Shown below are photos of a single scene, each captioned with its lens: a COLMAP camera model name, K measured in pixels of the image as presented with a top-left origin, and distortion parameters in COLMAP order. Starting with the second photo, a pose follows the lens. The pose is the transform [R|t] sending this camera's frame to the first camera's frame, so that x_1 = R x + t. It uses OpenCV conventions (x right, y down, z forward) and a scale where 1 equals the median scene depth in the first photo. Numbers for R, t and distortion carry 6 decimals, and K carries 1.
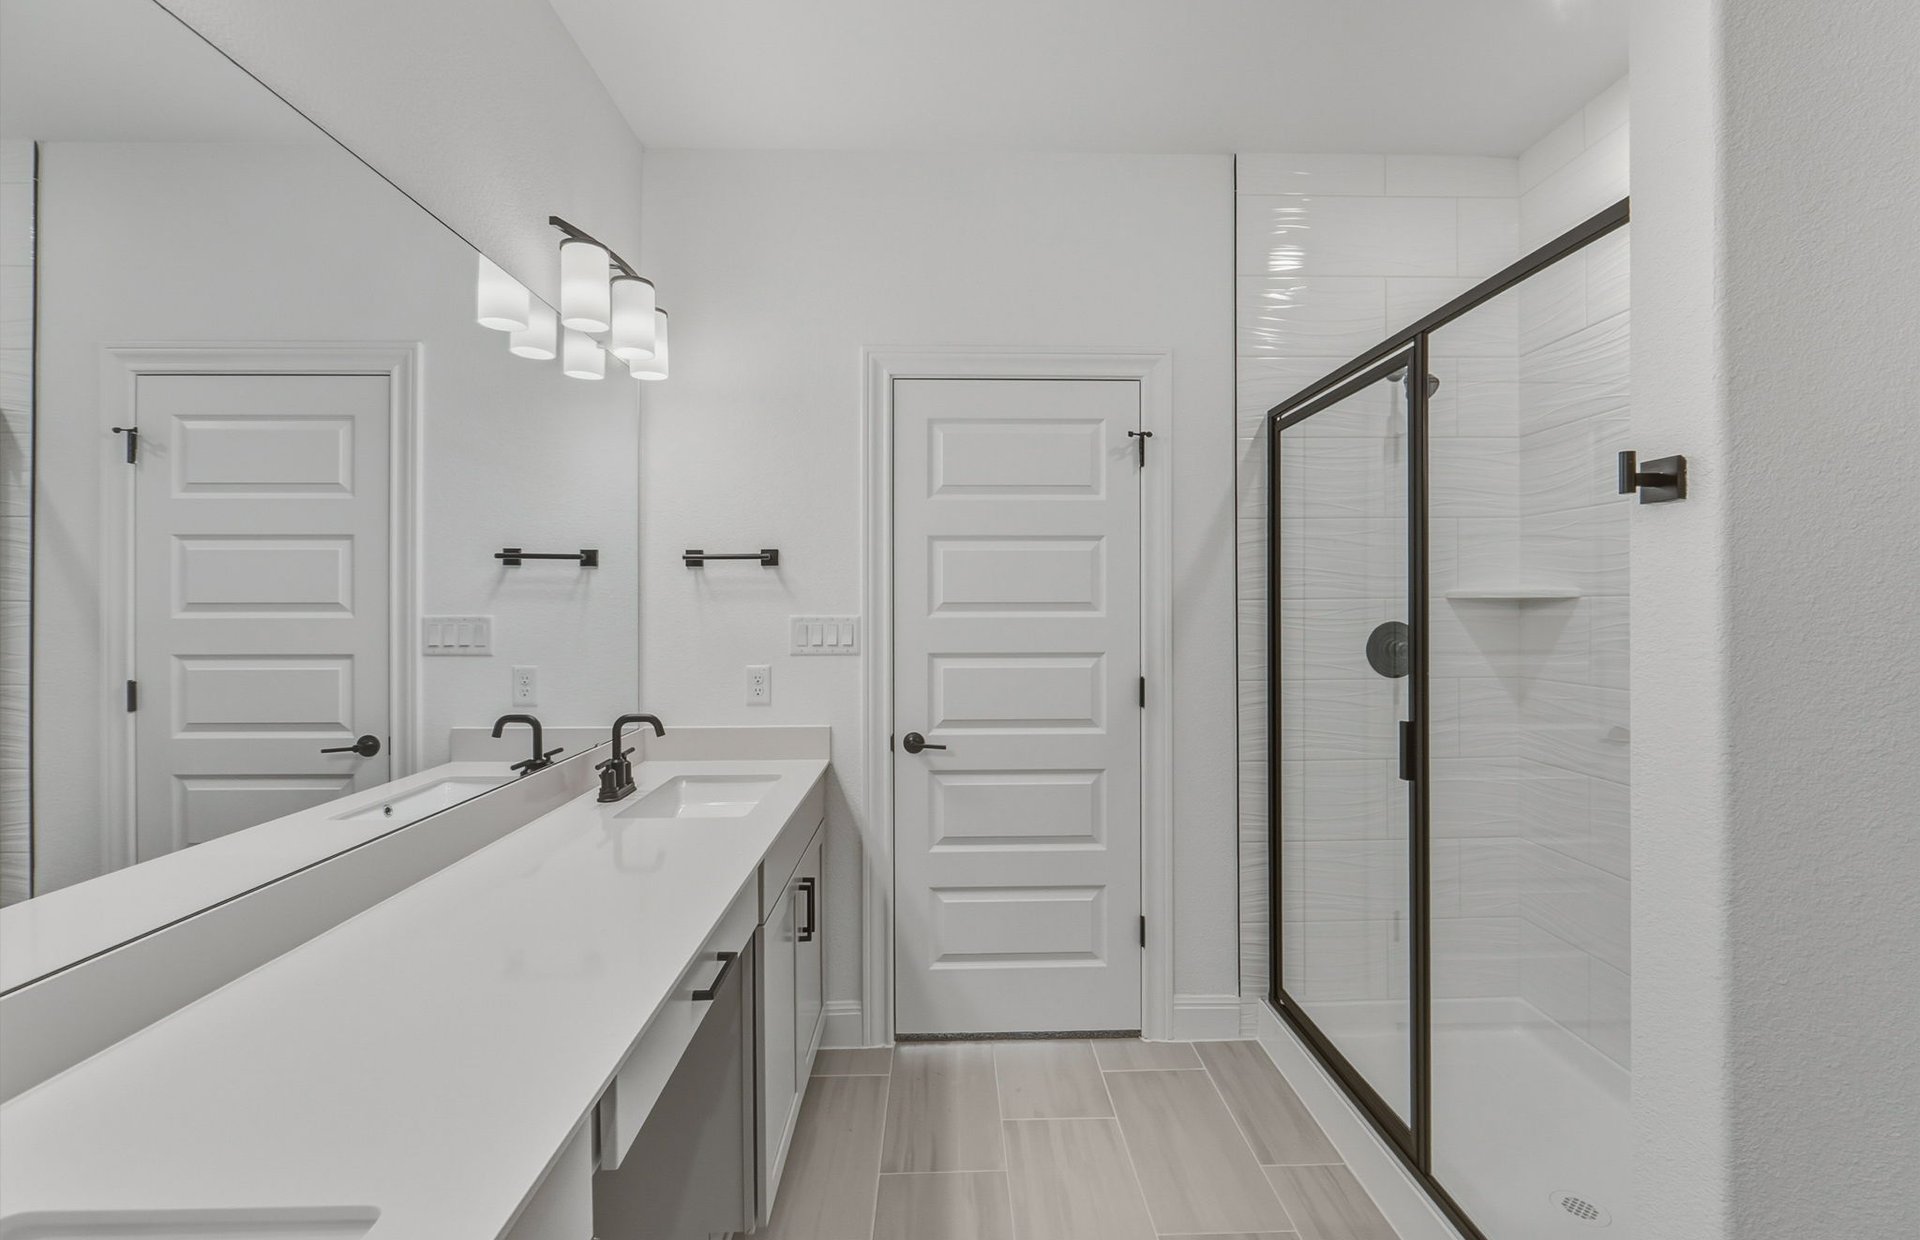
lens RADIAL K [[809.0, 0, 972.8], [0, 809.0, 612.7], [0, 0, 1]] dist [-0.009401, -0.000326]
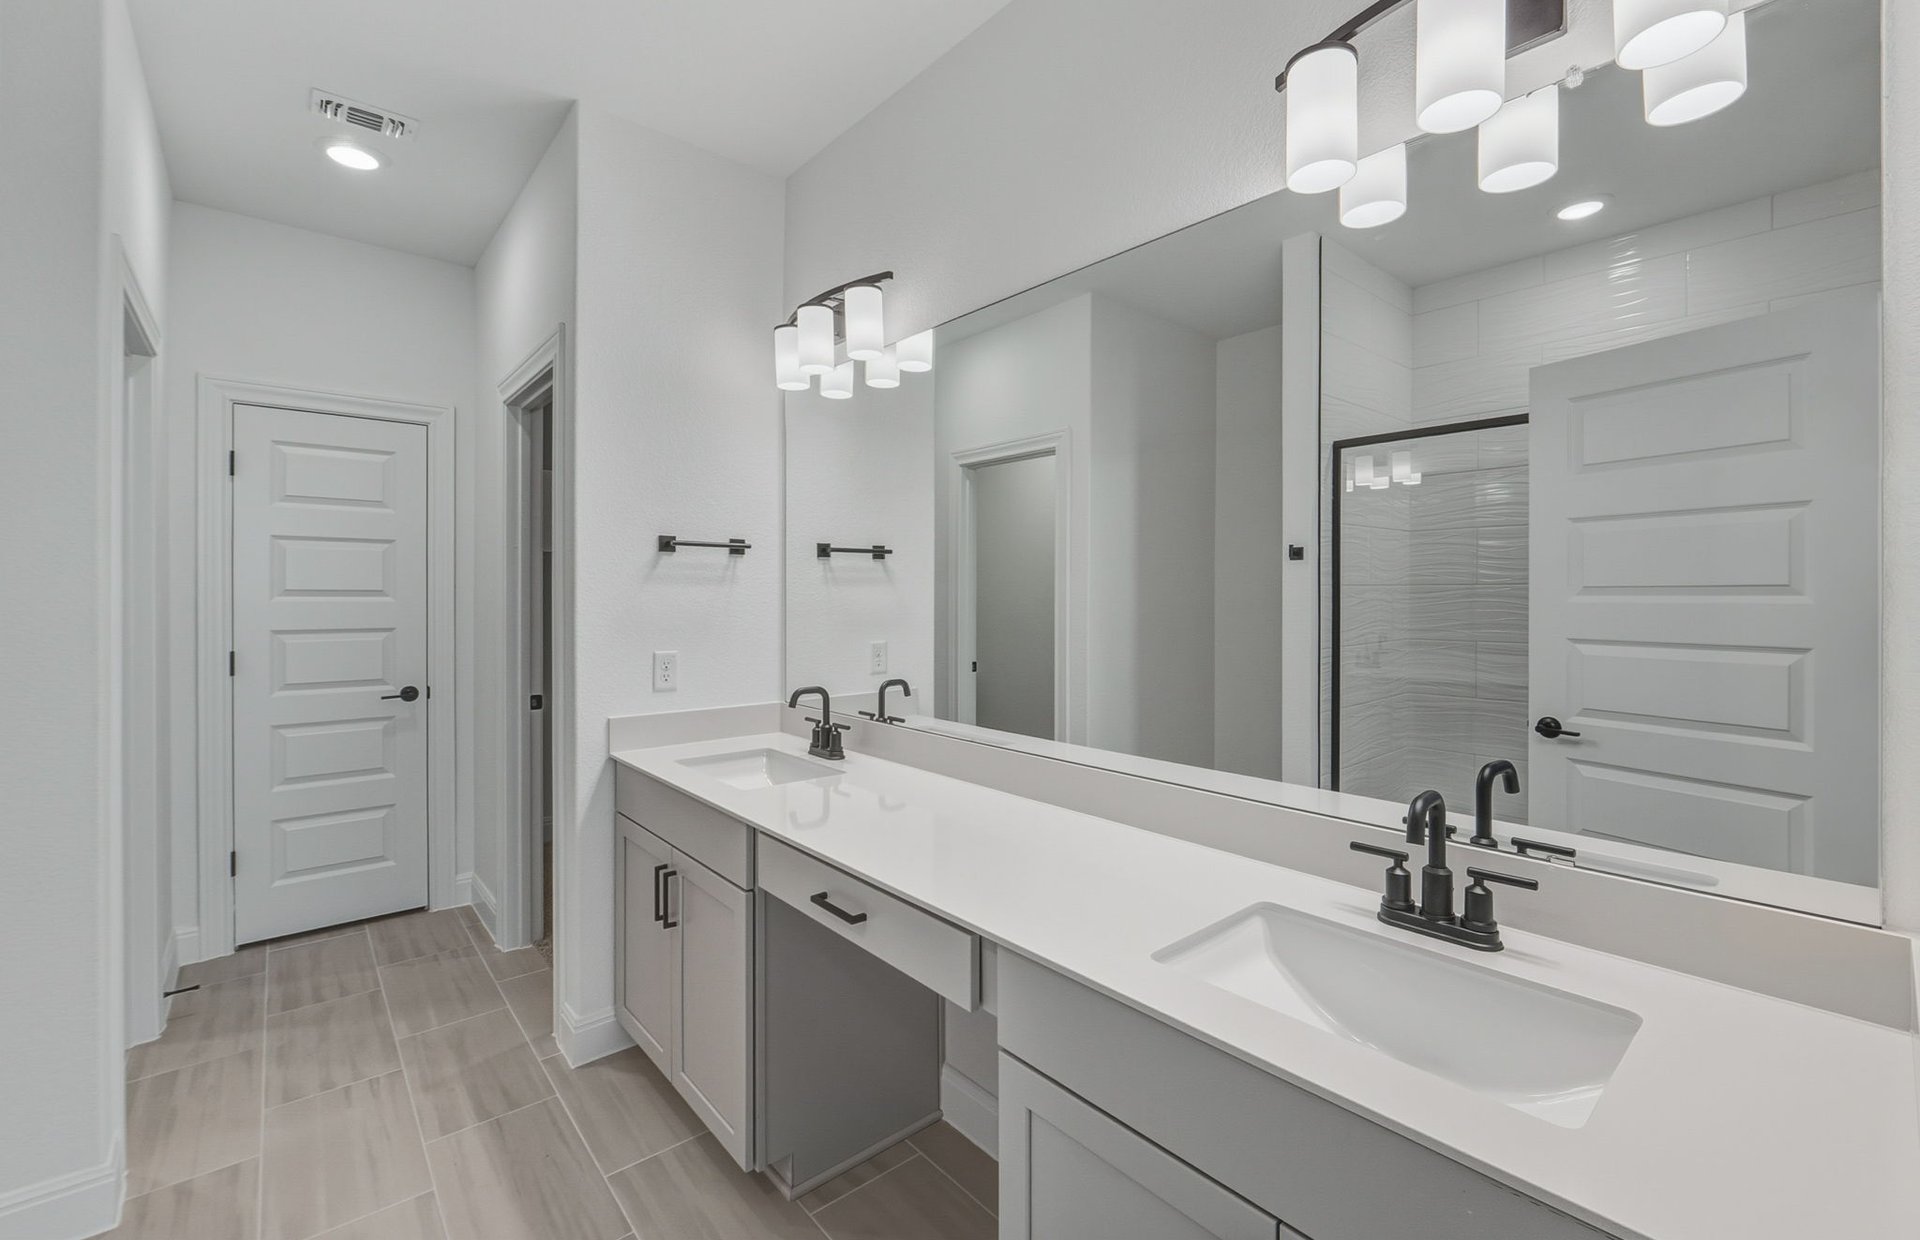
lens RADIAL K [[809.0, 0, 959.9], [0, 809.0, 609.1], [0, 0, 1]] dist [-0.009401, -0.000326]
pose [[0.786951, -0.010714, 0.616922, -0.906010], [0.003613, 0.999912, 0.012757, 0.002296], [-0.617005, -0.007810, 0.786921, -0.024378]]
